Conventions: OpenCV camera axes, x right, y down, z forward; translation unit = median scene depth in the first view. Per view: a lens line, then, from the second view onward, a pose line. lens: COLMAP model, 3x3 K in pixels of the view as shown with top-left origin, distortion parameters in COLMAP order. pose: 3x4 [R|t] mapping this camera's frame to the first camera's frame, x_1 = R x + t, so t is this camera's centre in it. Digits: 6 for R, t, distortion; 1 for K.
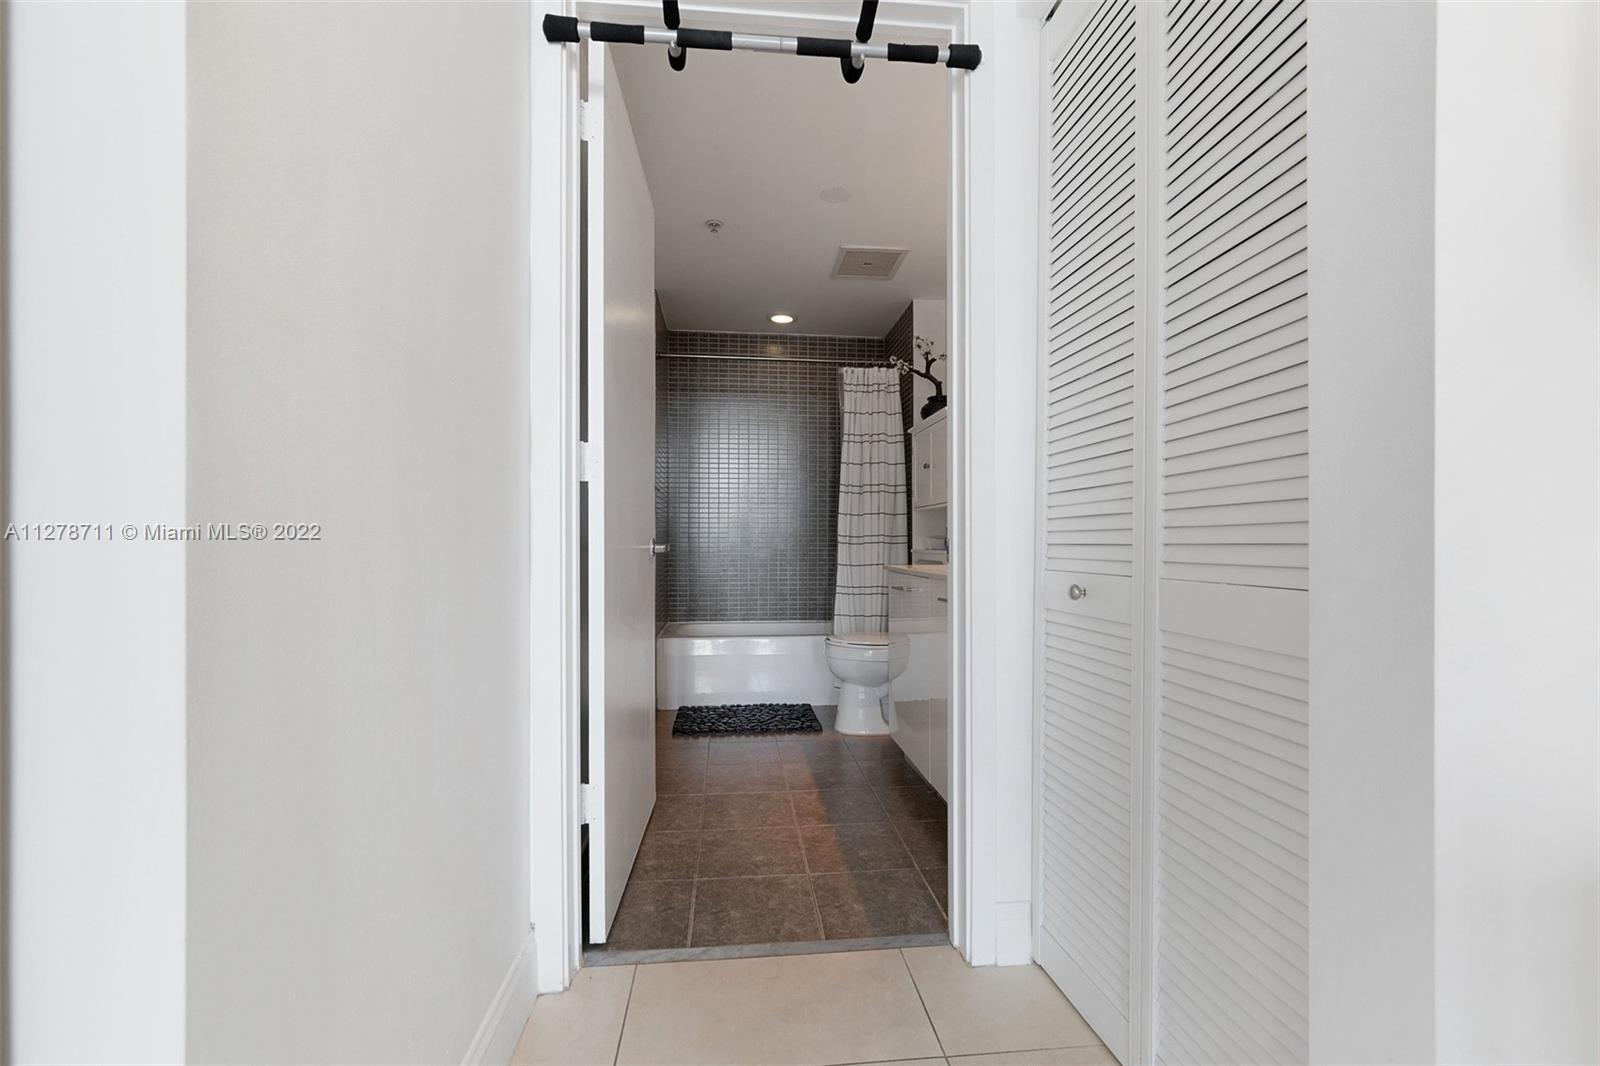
lens RADIAL K [[610.6, 0, 804.1], [0, 610.6, 530.5], [0, 0, 1]] dist [-0.007709, -0.000086]
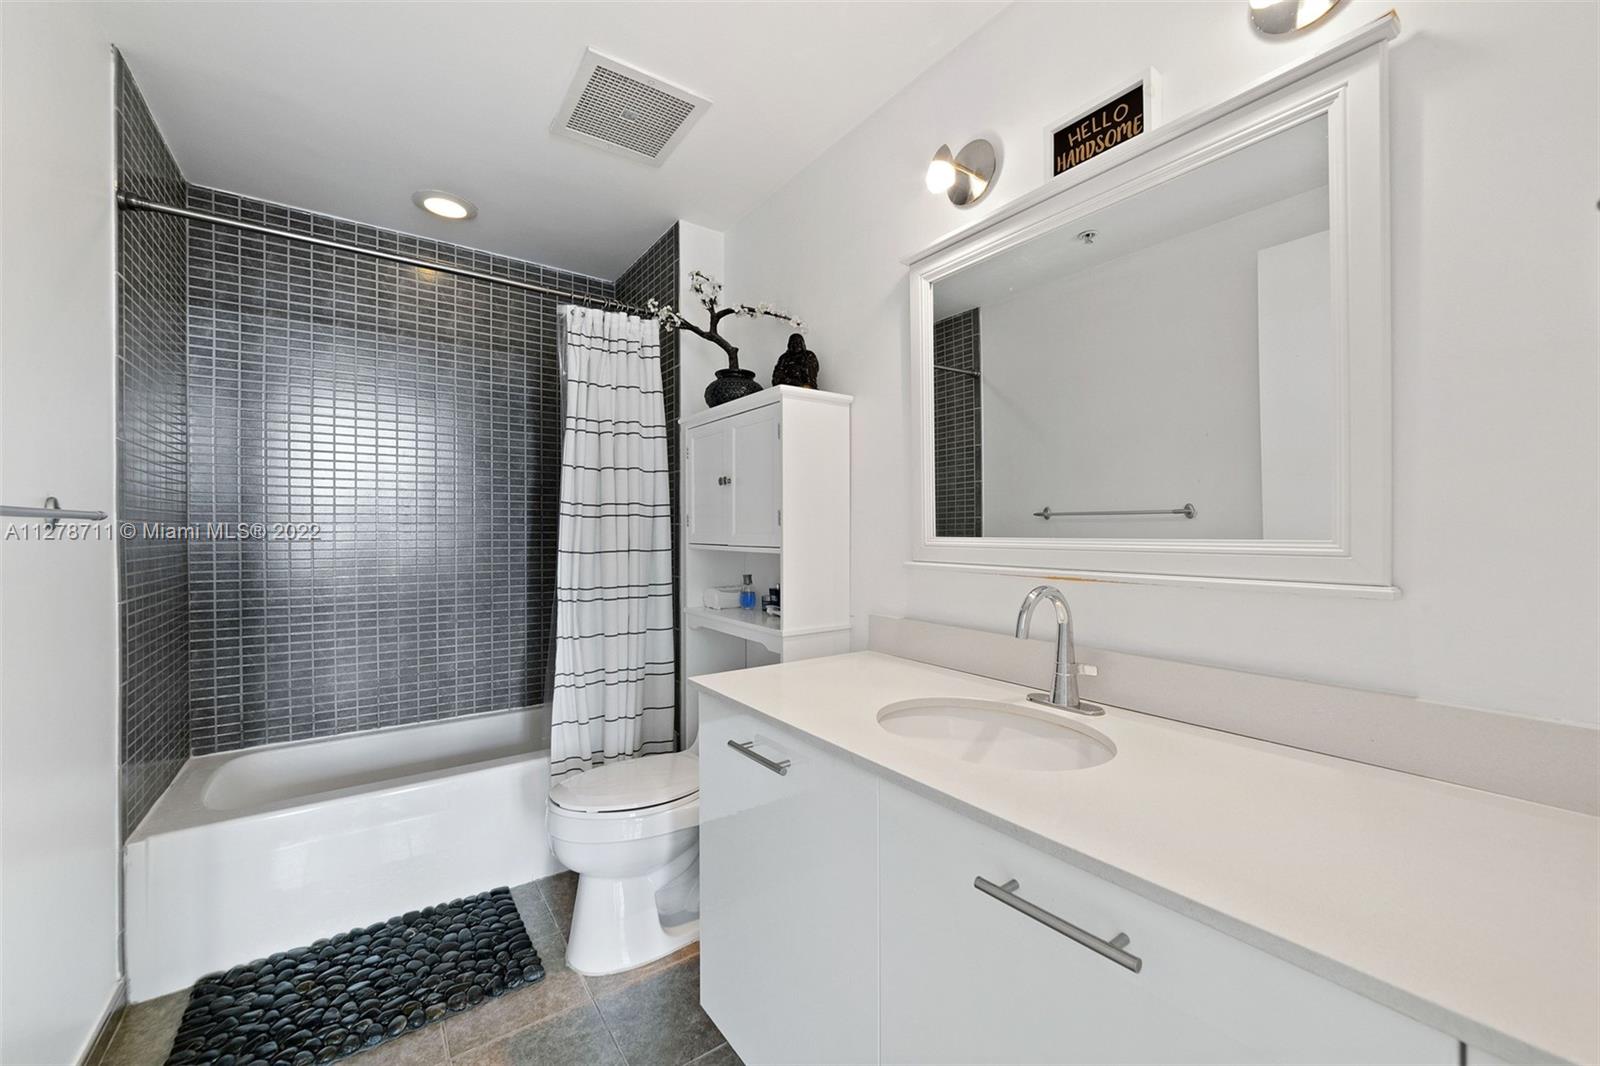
lens RADIAL K [[610.6, 0, 804.1], [0, 610.6, 530.5], [0, 0, 1]] dist [-0.007709, -0.000086]
pose [[0.871831, -0.002194, 0.489802, -0.025362], [-0.002670, 0.999954, 0.009231, -0.053753], [-0.489800, -0.009356, 0.871785, 0.370273]]
